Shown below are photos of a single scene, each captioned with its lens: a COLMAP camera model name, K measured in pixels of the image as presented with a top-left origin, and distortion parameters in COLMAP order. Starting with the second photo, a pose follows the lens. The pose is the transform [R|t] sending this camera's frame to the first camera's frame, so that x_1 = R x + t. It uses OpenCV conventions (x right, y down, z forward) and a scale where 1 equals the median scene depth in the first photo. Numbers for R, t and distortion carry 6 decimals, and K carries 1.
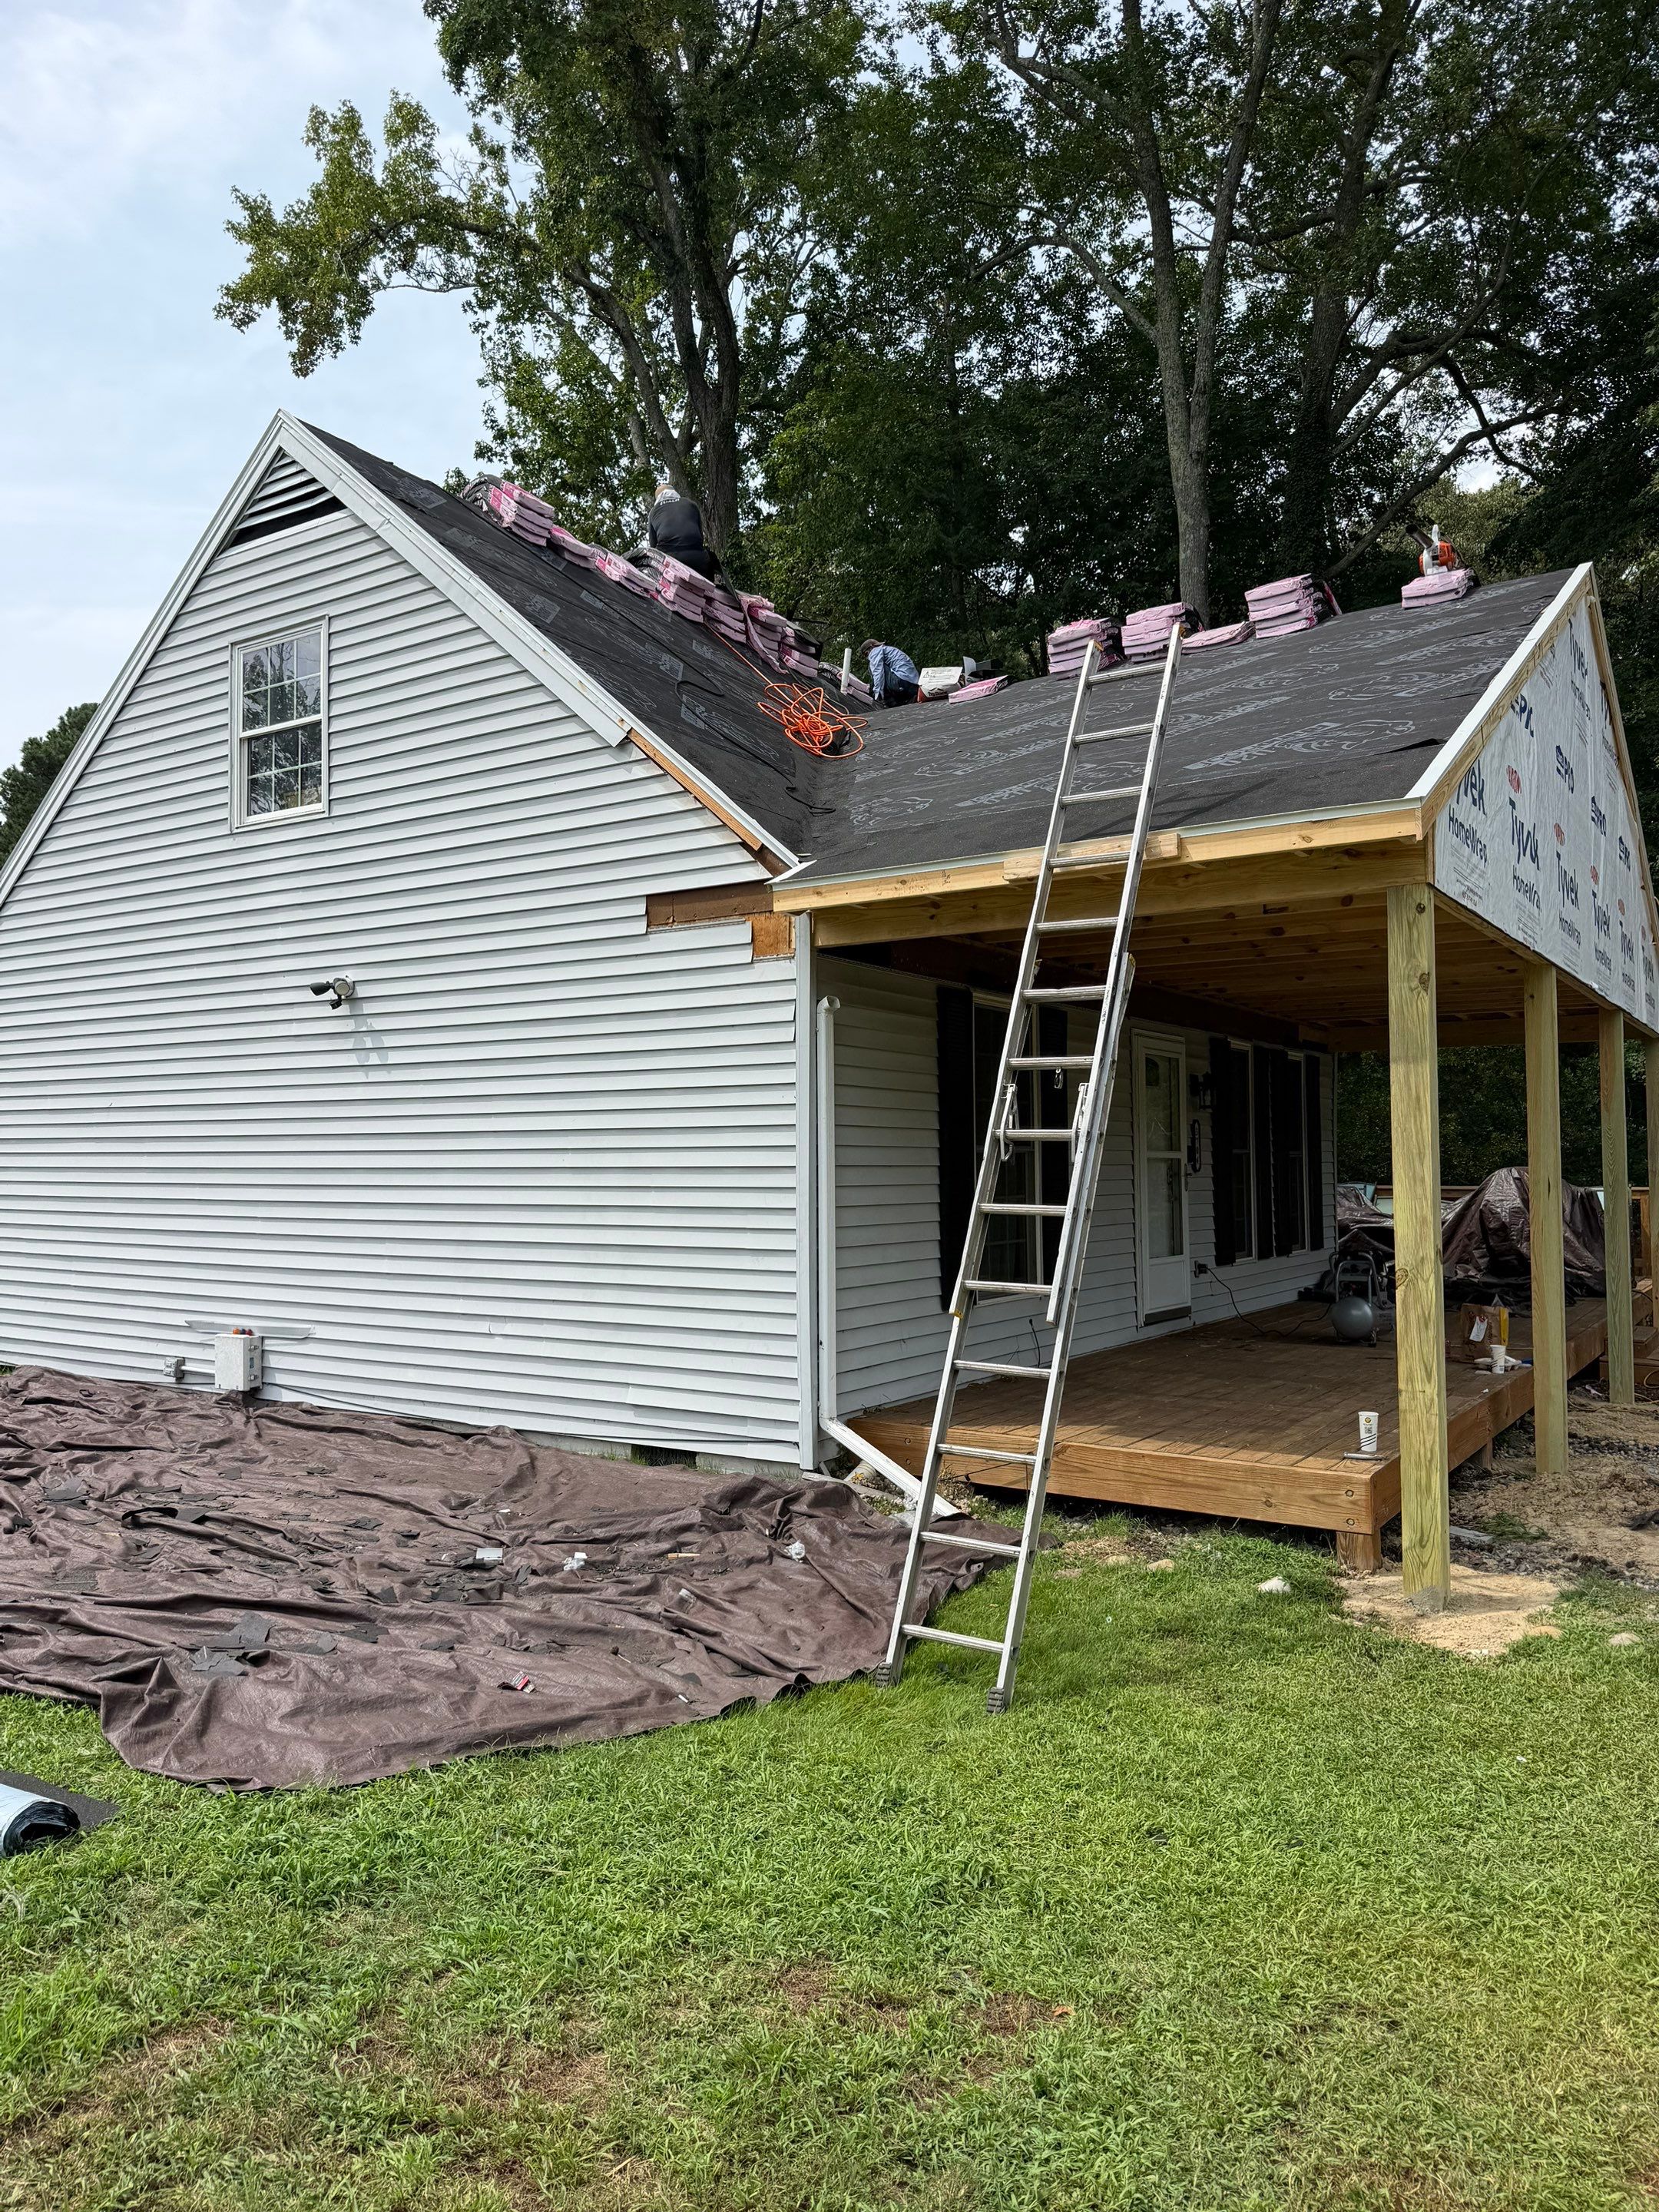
lens RADIAL K [[1542.1, 0, 829.5], [0, 1542.1, 1106.0], [0, 0, 1]] dist [0.101409, -0.157871]
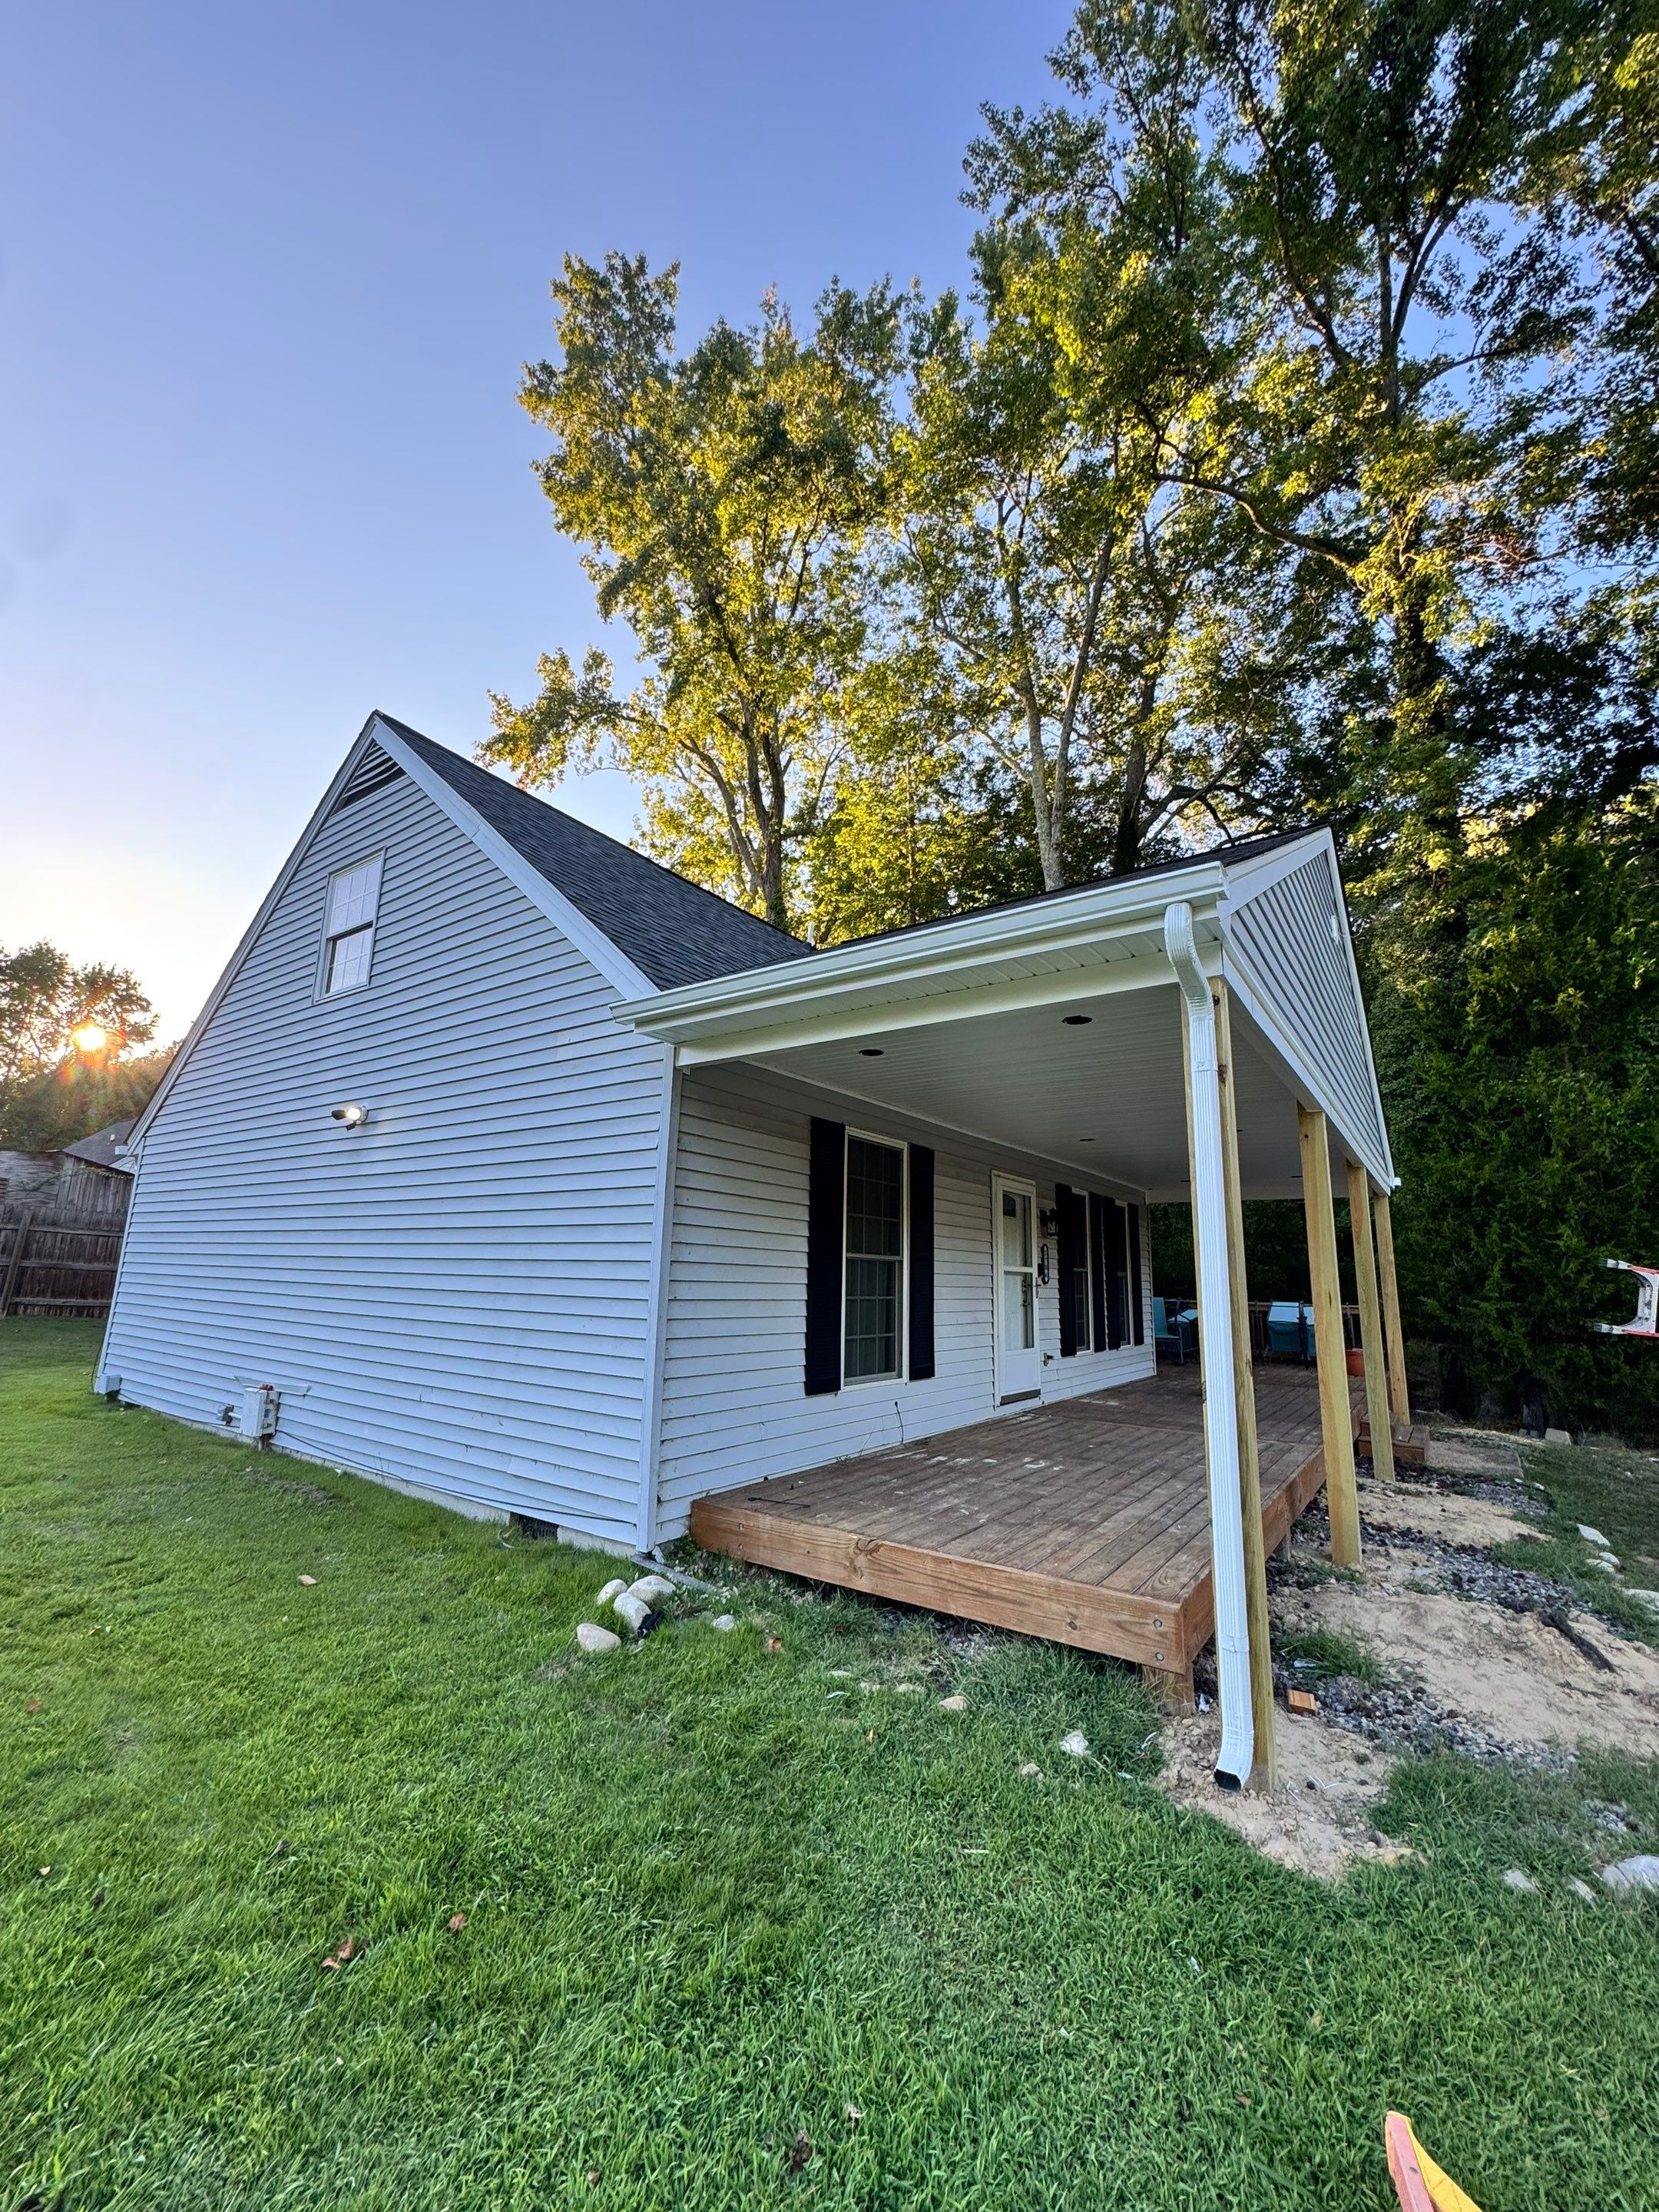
lens RADIAL K [[877.9, 0, 822.3], [0, 877.9, 1111.6], [0, 0, 1]] dist [0.007536, -0.001089]
pose [[0.998520, 0.019884, -0.050627, 0.080829], [-0.027265, 0.988377, -0.149557, 0.014682], [0.047065, 0.150716, 0.987456, 0.224526]]
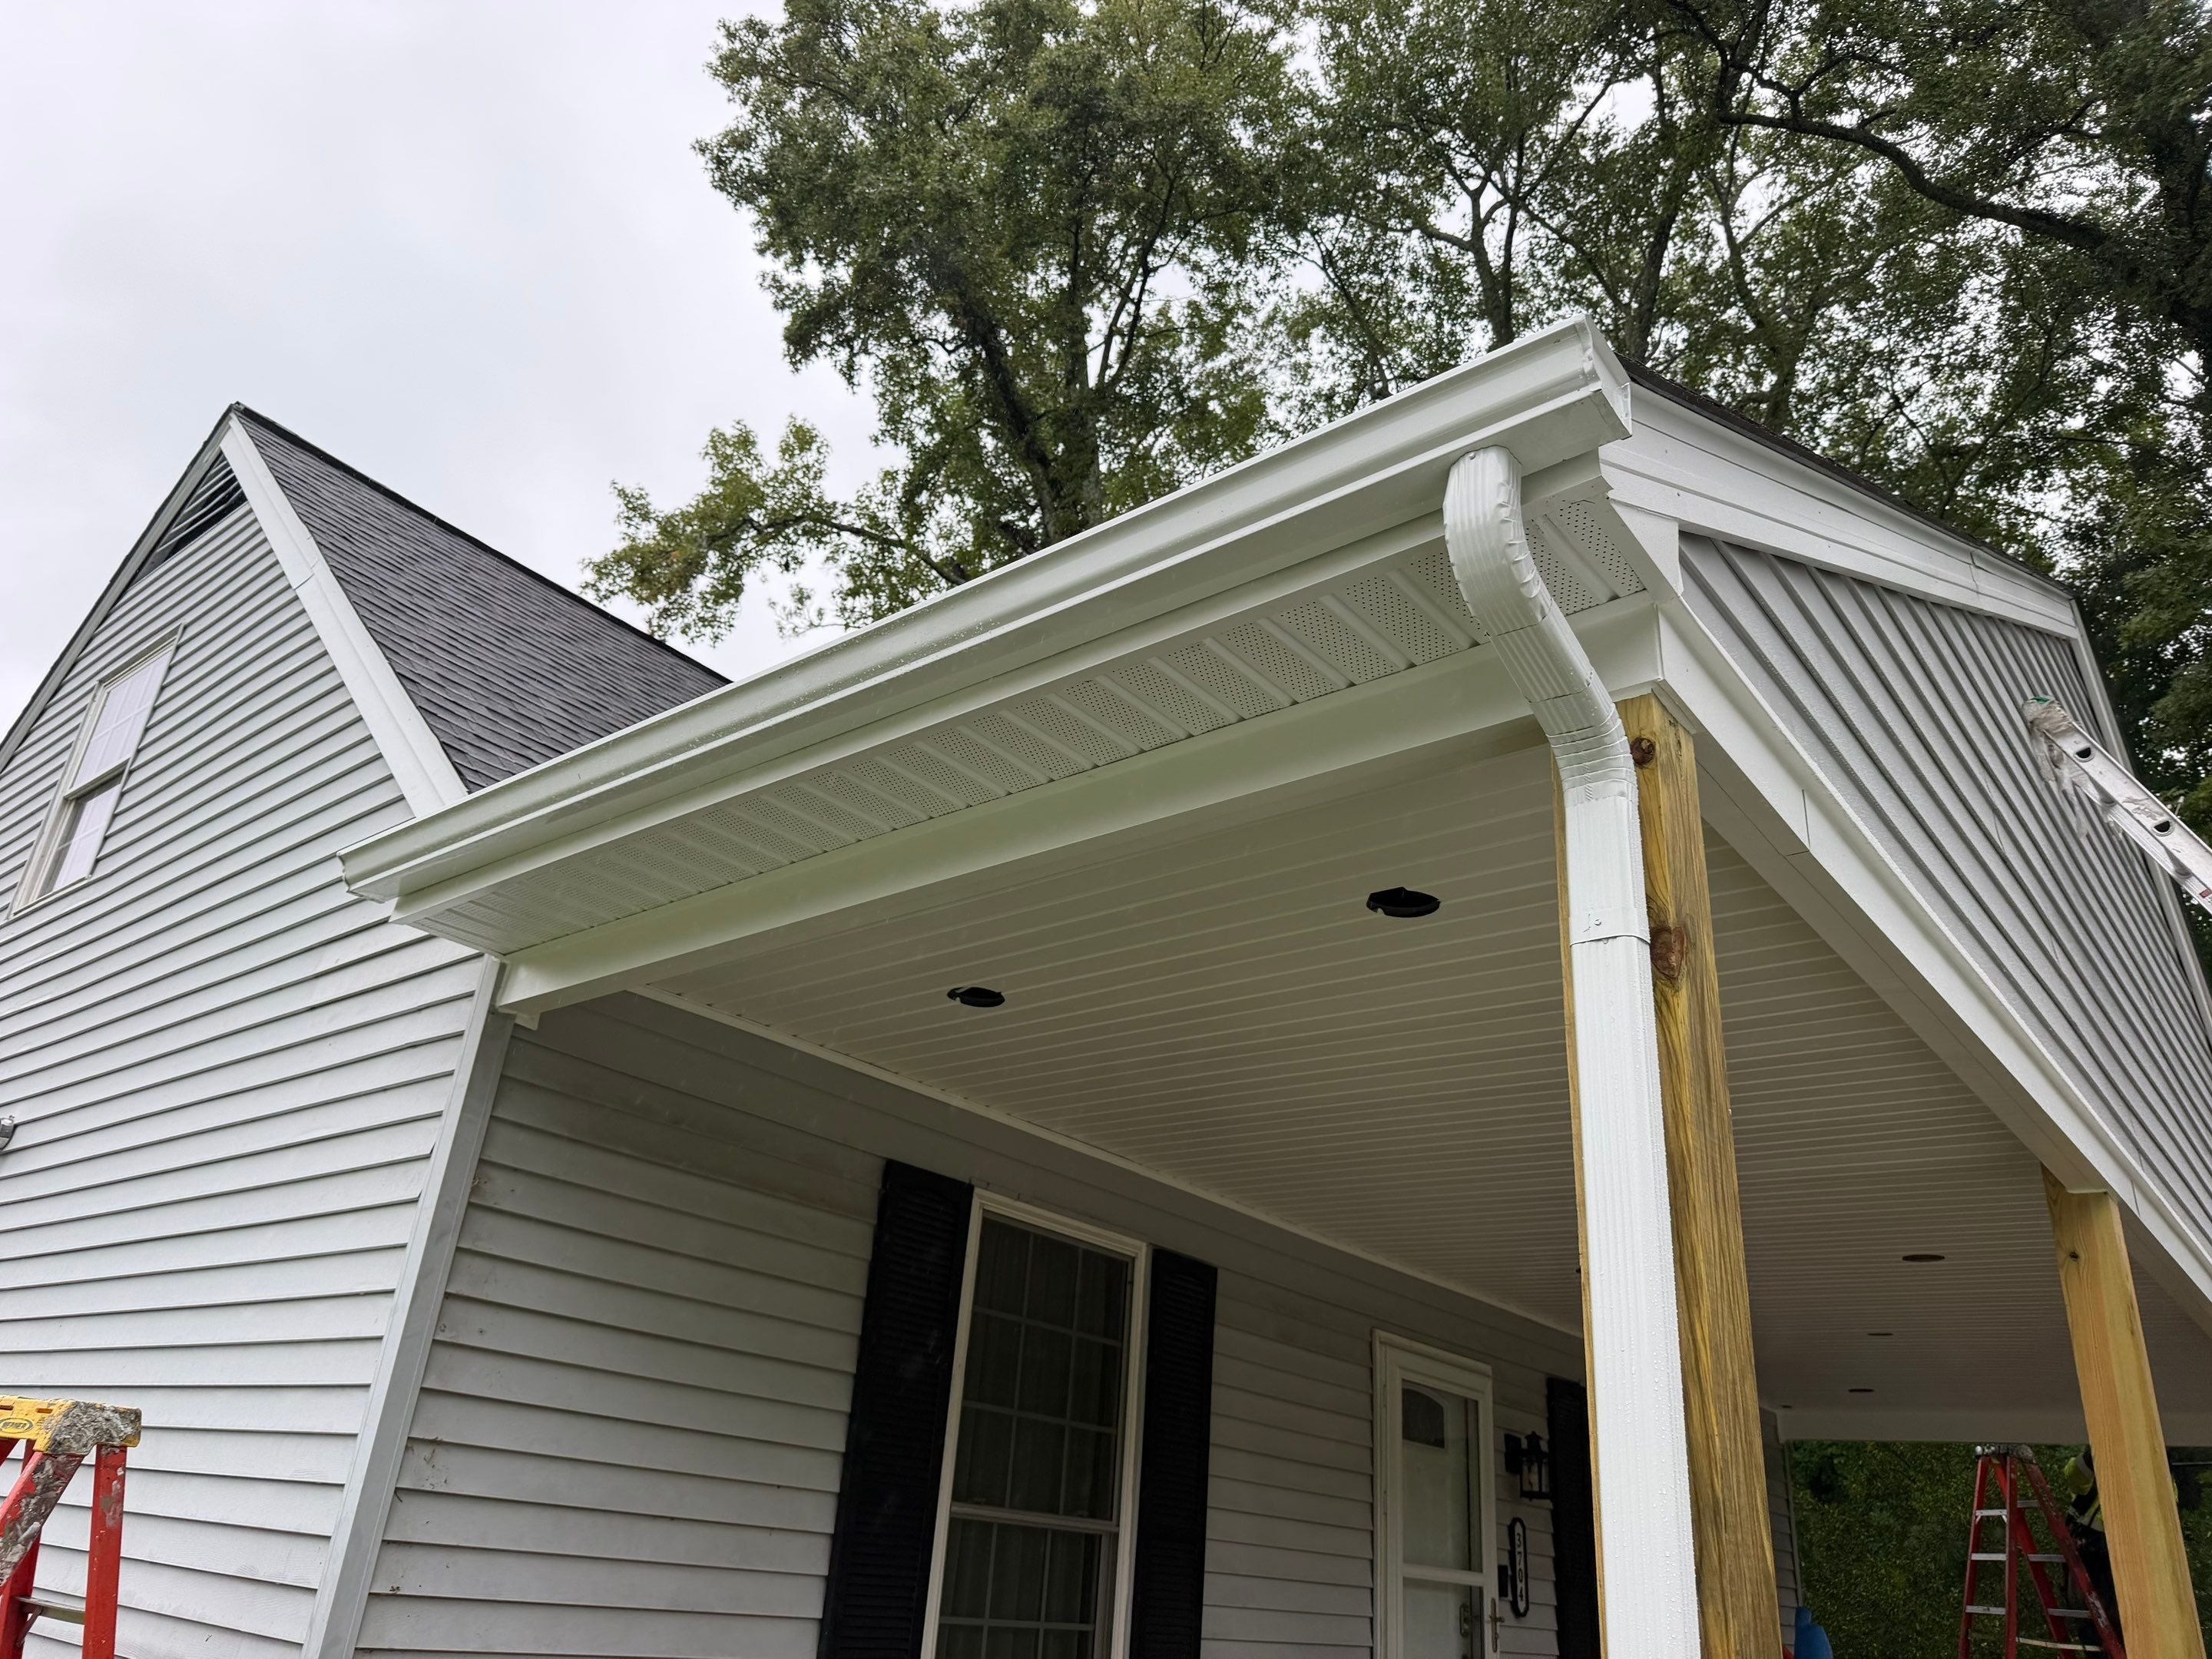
lens RADIAL K [[1542.1, 0, 1106.0], [0, 1542.1, 829.5], [0, 0, 1]] dist [0.101409, -0.157871]
pose [[0.990312, 0.021592, -0.137169, 0.158833], [-0.074777, 0.915294, -0.395784, 0.016989], [0.117005, 0.402206, 0.908042, 0.342287]]
